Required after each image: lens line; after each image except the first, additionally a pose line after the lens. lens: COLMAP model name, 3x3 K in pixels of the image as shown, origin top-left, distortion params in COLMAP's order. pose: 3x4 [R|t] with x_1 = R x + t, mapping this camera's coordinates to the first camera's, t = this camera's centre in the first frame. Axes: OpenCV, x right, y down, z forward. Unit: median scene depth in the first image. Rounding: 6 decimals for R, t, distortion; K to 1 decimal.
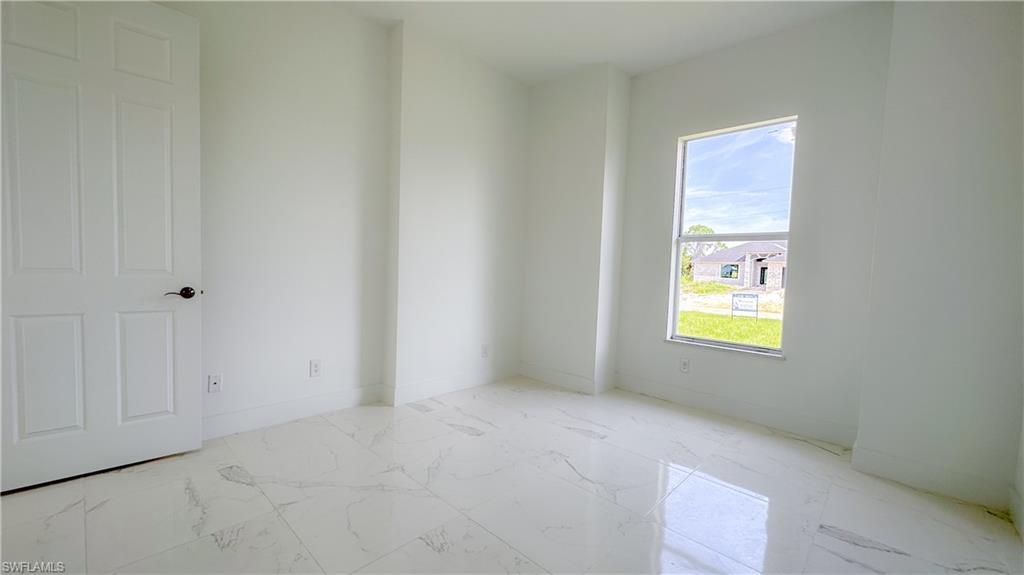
lens RADIAL K [[409.1, 0, 512.9], [0, 409.1, 289.6], [0, 0, 1]] dist [-0.006710, 0.000882]
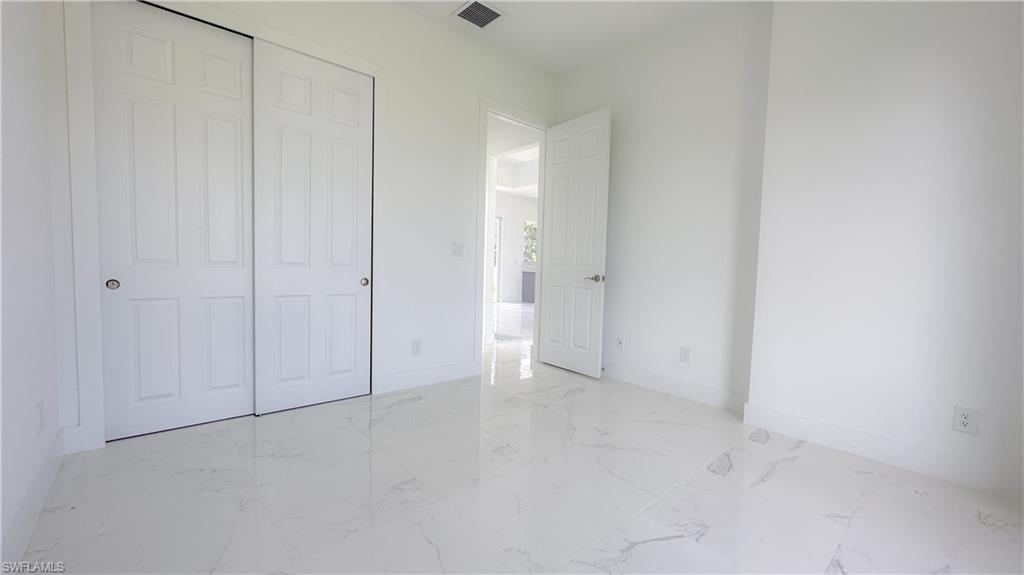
lens RADIAL K [[409.1, 0, 512.9], [0, 409.1, 289.6], [0, 0, 1]] dist [-0.006710, 0.000882]
pose [[-0.092343, 0.020575, -0.995515, 0.708521], [-0.083945, 0.996066, 0.028373, 0.027567], [0.992182, 0.086189, -0.090253, 0.676341]]
